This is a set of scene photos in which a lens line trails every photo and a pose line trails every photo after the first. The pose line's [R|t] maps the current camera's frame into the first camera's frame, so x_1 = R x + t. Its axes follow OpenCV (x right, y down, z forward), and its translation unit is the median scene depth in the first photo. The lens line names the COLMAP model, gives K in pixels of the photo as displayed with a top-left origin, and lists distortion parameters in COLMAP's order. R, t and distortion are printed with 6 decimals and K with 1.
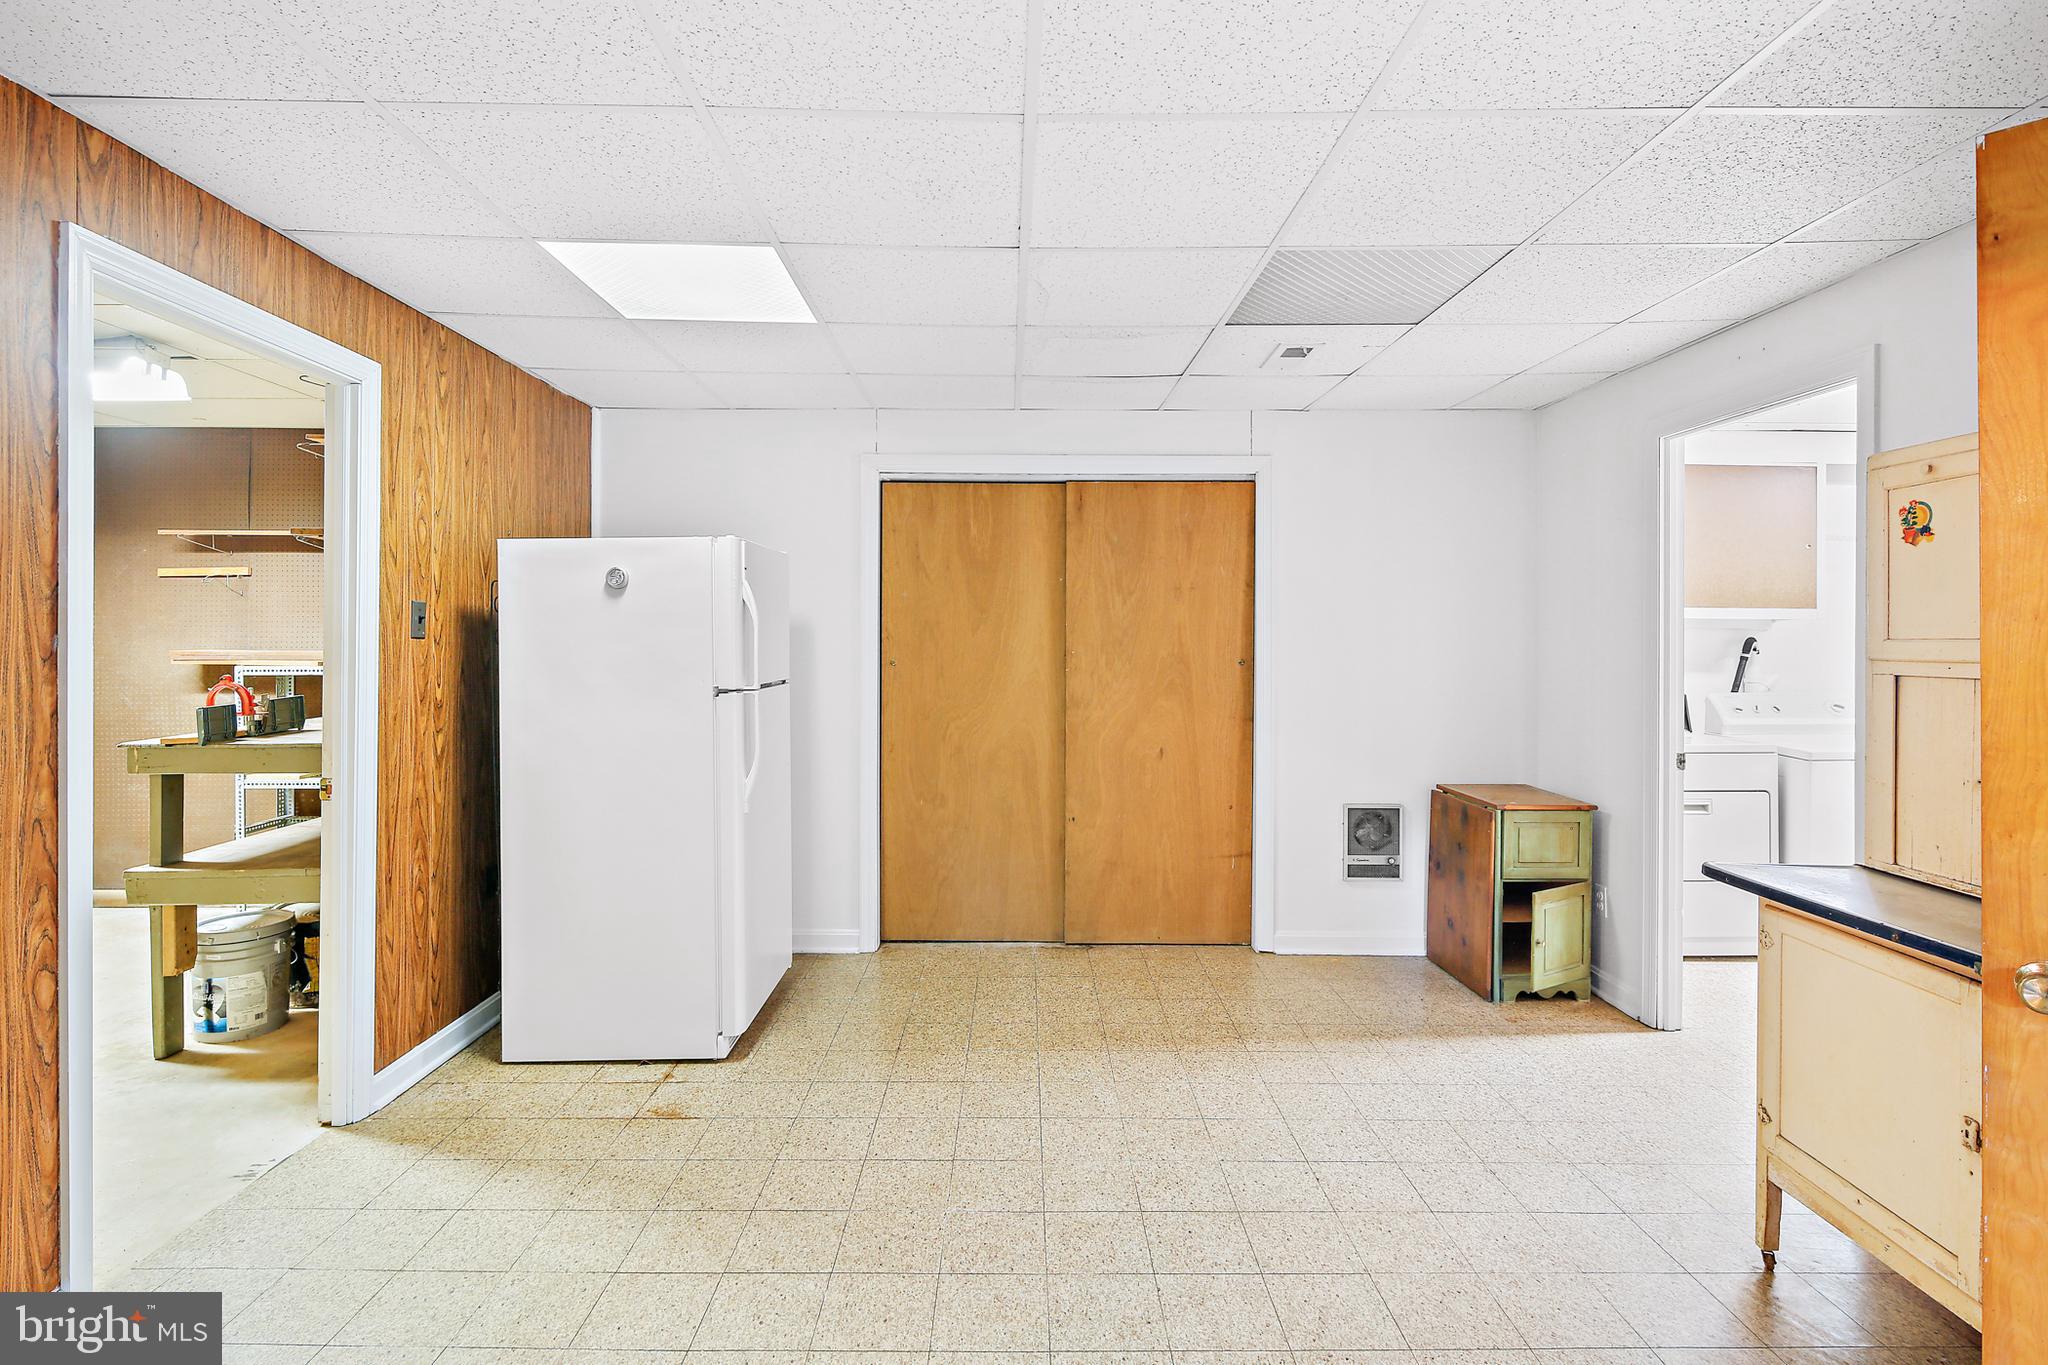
lens RADIAL K [[996.6, 0, 1017.0], [0, 996.6, 634.5], [0, 0, 1]] dist [0.001459, 0.000258]
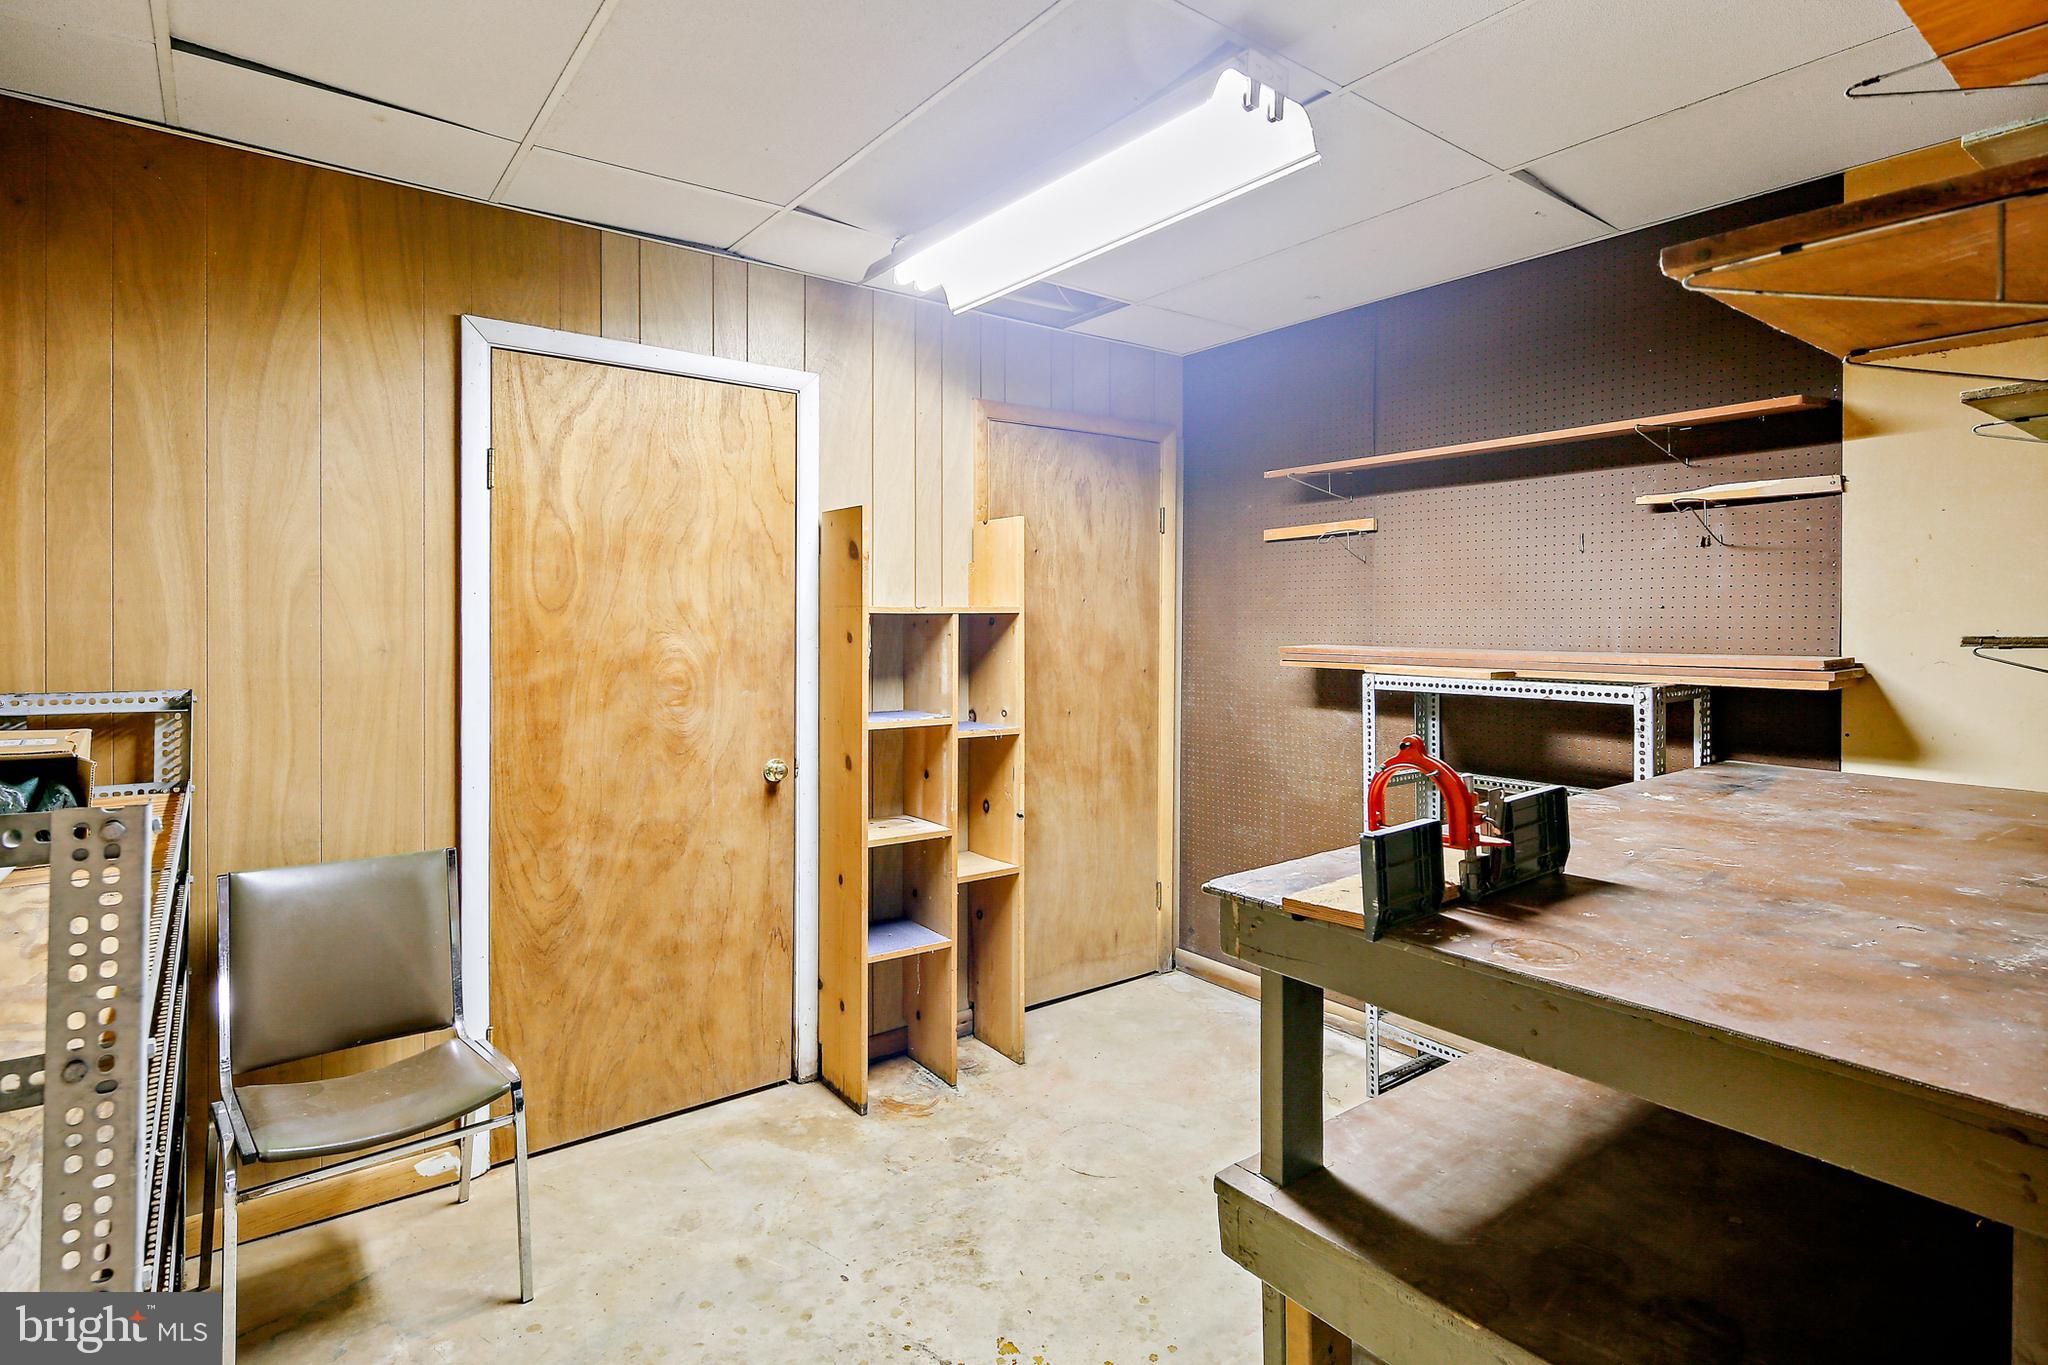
lens RADIAL K [[1031.4, 0, 1028.6], [0, 1031.4, 617.7], [0, 0, 1]] dist [0.000221, -0.000204]
pose [[0.597183, -0.005340, -0.802087, -0.483301], [0.004528, 0.999984, -0.003286, -0.003061], [0.802092, -0.001670, 0.597198, 0.553696]]
